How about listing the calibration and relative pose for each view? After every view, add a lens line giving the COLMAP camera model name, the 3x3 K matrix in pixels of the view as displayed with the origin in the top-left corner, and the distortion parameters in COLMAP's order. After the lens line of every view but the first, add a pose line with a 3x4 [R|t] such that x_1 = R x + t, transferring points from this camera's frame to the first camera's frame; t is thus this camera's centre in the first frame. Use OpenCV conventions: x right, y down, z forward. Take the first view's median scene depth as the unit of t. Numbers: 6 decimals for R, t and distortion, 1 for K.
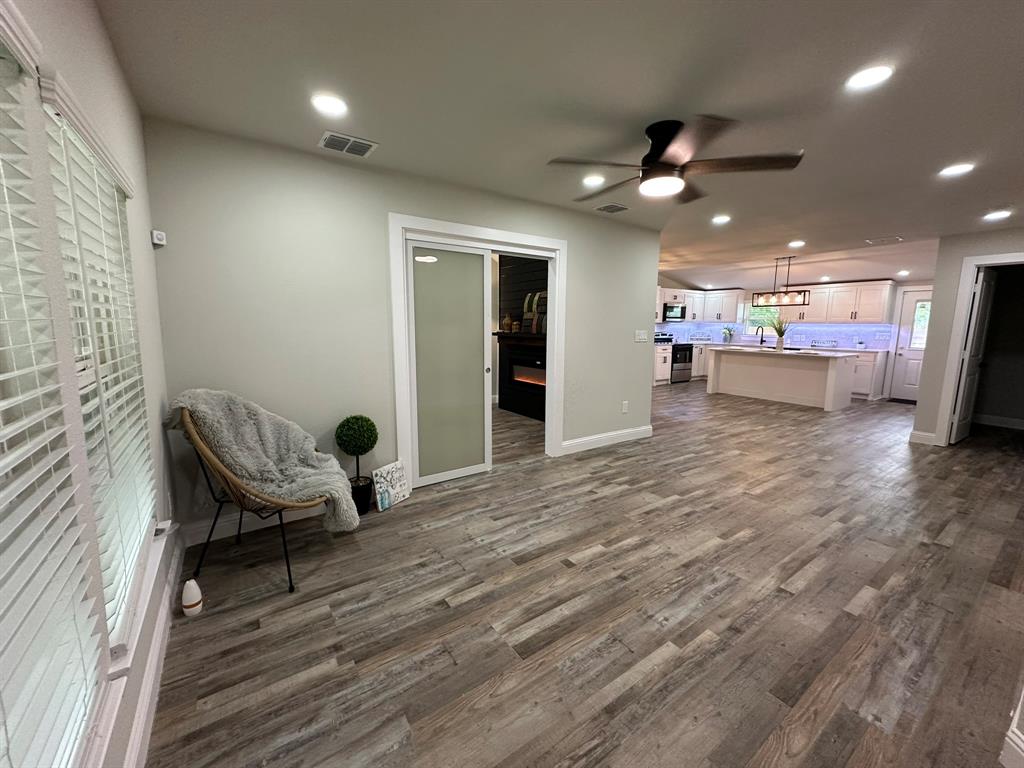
lens RADIAL K [[409.3, 0, 509.7], [0, 409.3, 383.1], [0, 0, 1]] dist [-0.004352, 0.001026]
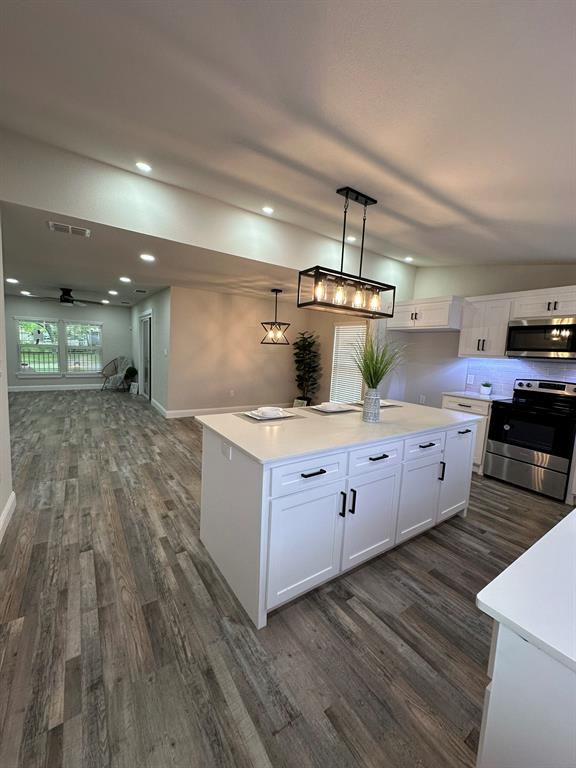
lens RADIAL K [[307.0, 0, 286.7], [0, 307.0, 380.7], [0, 0, 1]] dist [-0.004352, 0.001026]
pose [[-0.004970, 0.093864, -0.995573, 0.888987], [-0.192158, 0.976941, 0.093066, -0.120873], [0.981351, 0.191770, 0.013182, 0.846964]]
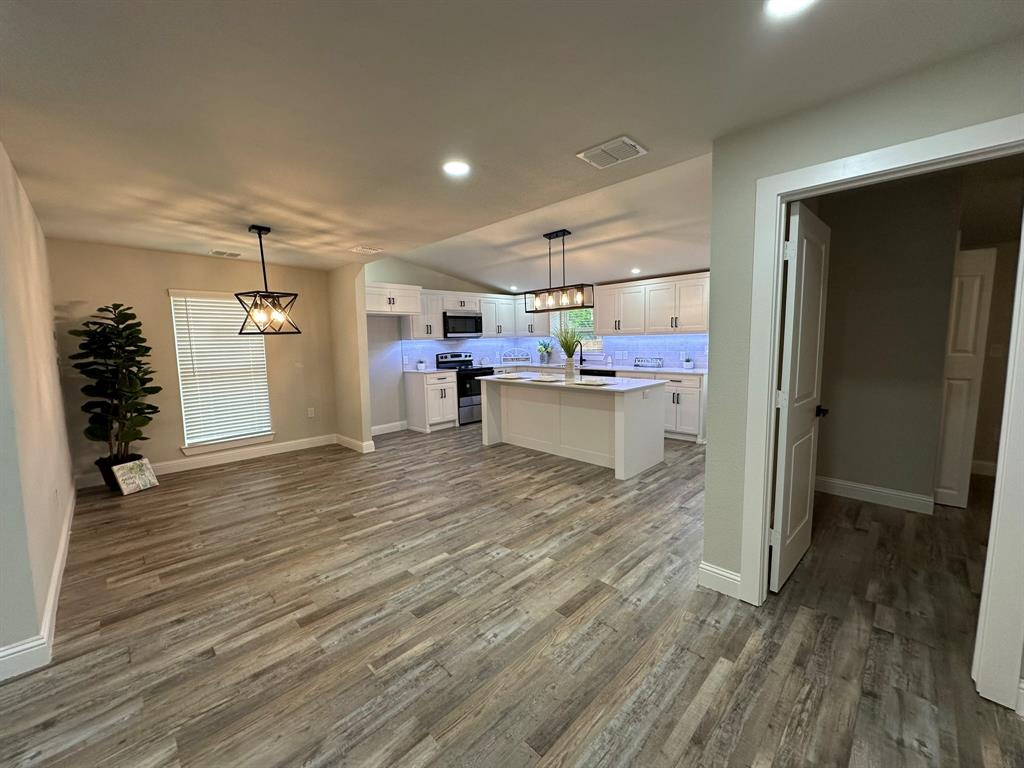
lens RADIAL K [[409.3, 0, 509.5], [0, 409.3, 382.5], [0, 0, 1]] dist [-0.004352, 0.001026]
pose [[0.984592, -0.048897, 0.167892, 0.422971], [0.055709, 0.997794, -0.036103, -0.050114], [-0.165757, 0.044900, 0.985144, 0.342280]]
